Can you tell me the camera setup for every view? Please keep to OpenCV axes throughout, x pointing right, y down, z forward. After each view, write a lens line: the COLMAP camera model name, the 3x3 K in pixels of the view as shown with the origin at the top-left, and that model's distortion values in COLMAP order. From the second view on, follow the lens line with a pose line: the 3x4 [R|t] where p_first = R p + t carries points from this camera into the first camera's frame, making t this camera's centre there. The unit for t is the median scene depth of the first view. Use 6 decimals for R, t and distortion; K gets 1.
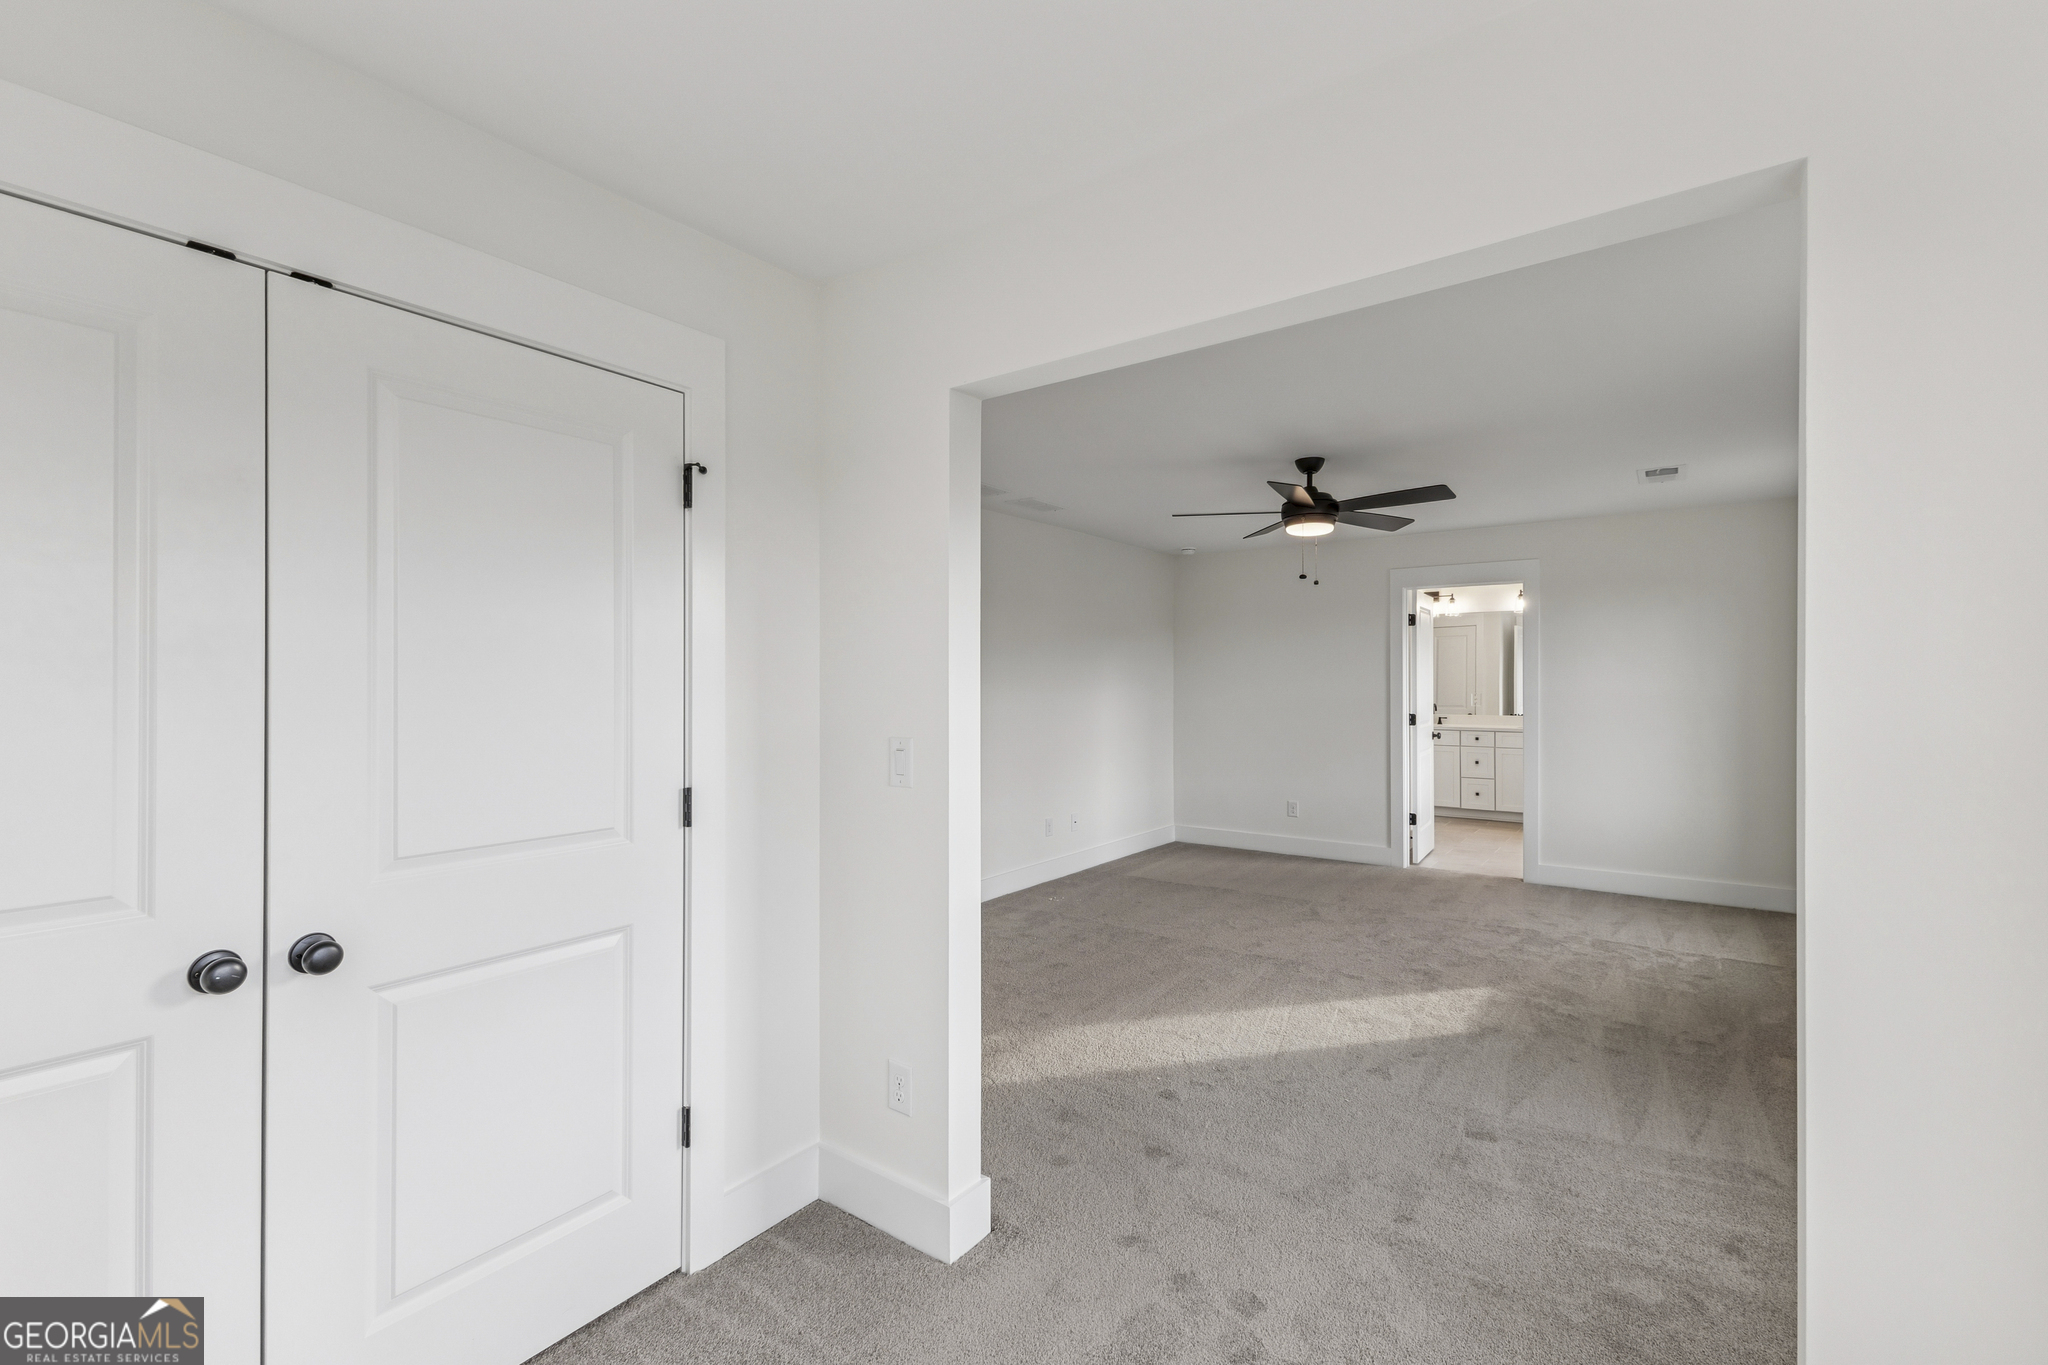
lens RADIAL K [[883.3, 0, 1019.6], [0, 883.3, 675.6], [0, 0, 1]] dist [0.004841, -0.001188]
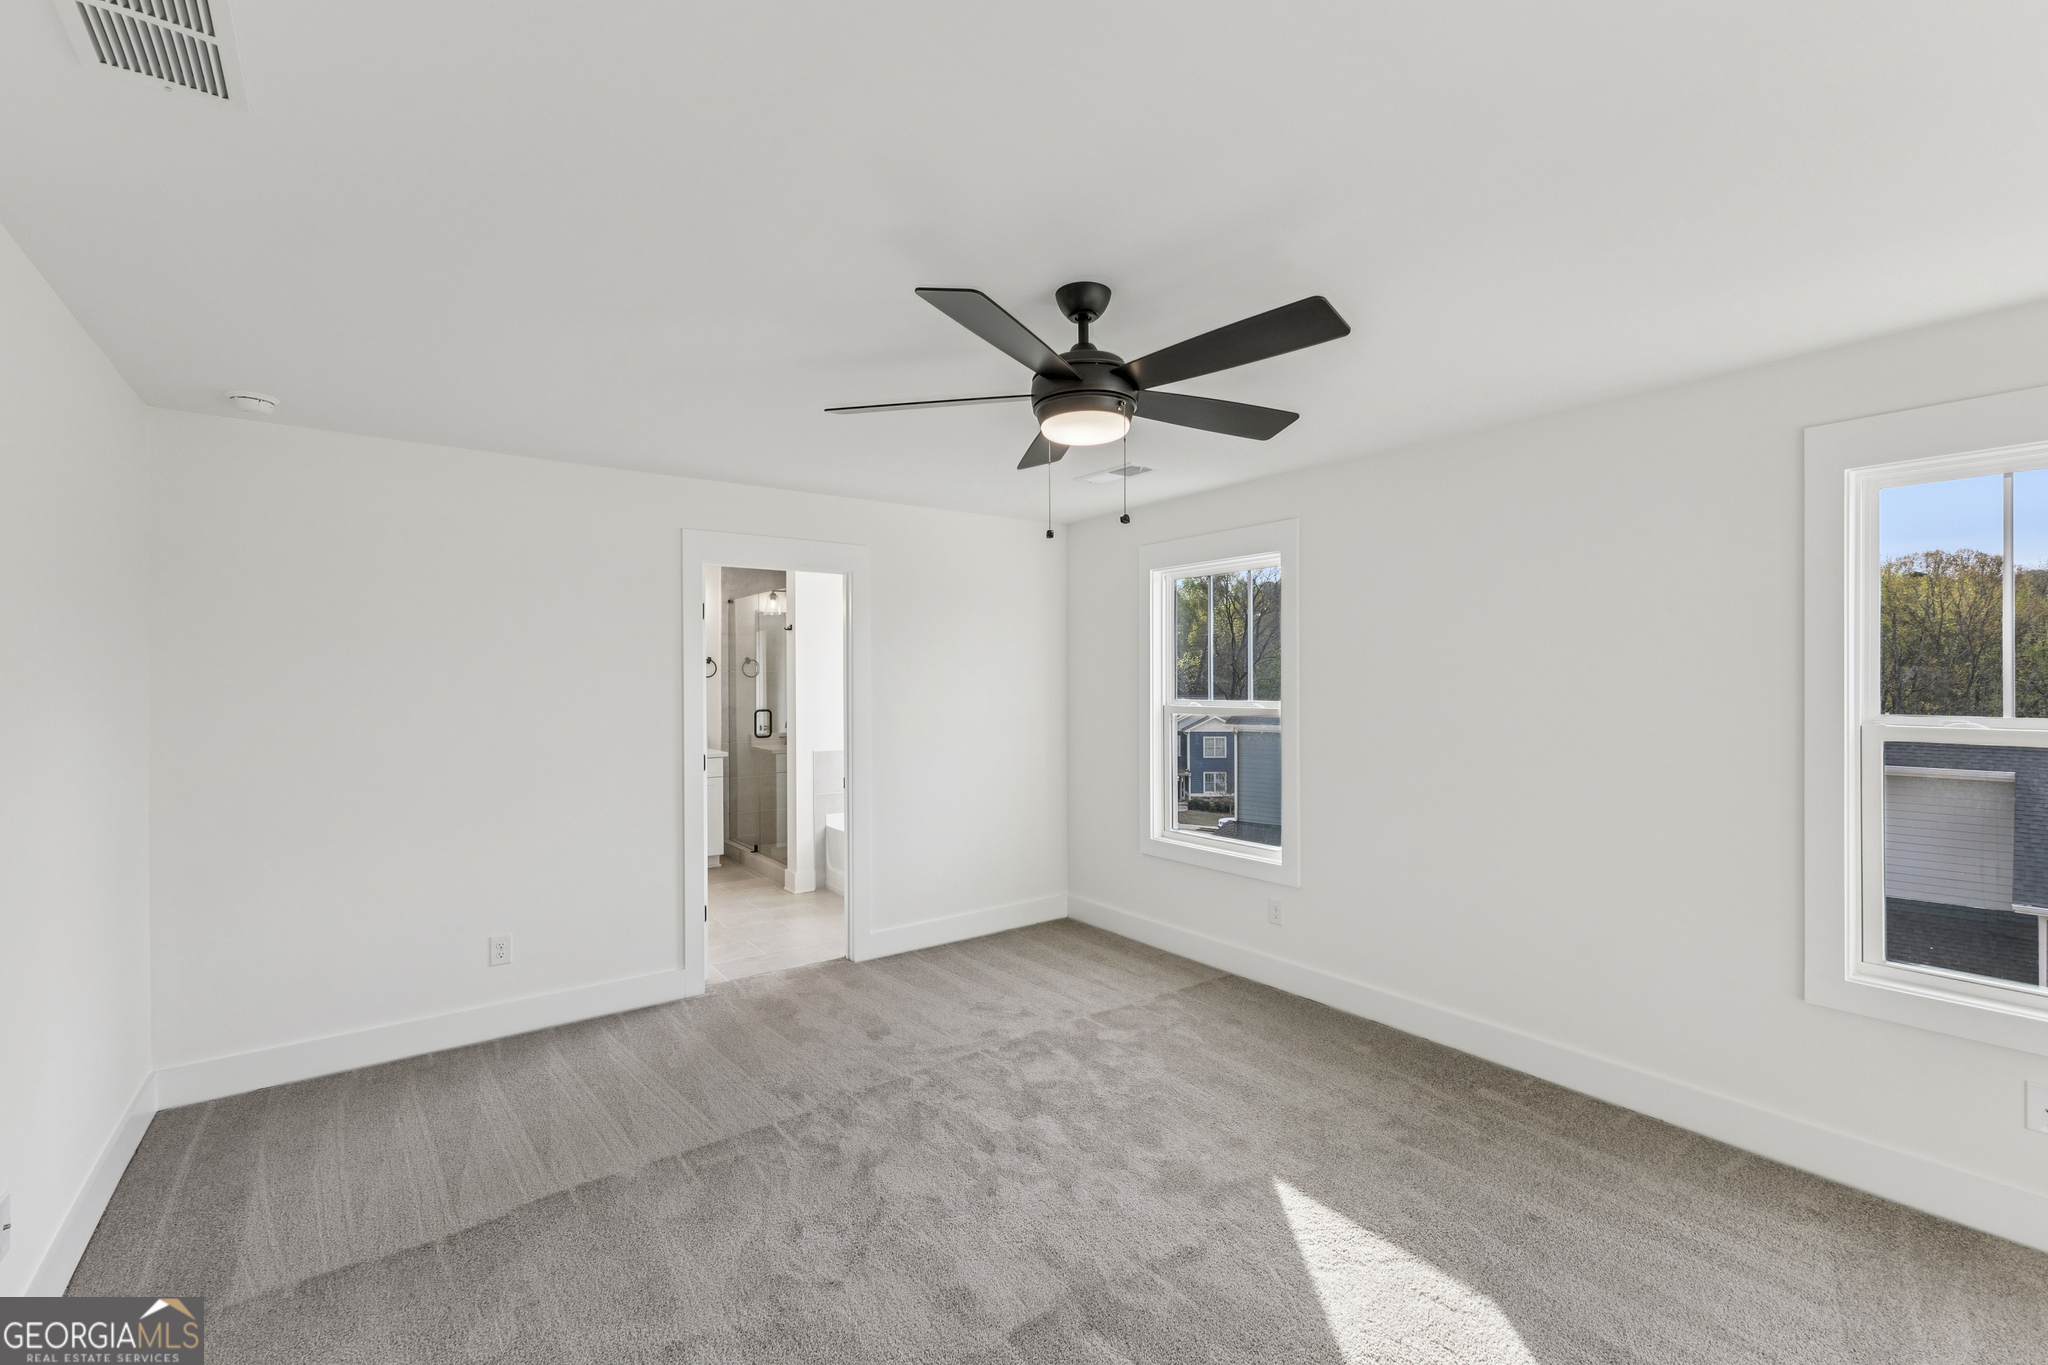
lens RADIAL K [[883.3, 0, 1022.7], [0, 883.3, 680.1], [0, 0, 1]] dist [0.004841, -0.001188]
pose [[0.321195, -0.002313, 0.947010, -0.166428], [0.008247, 0.999966, -0.000354, -0.020047], [-0.946977, 0.007923, 0.321203, 0.840259]]
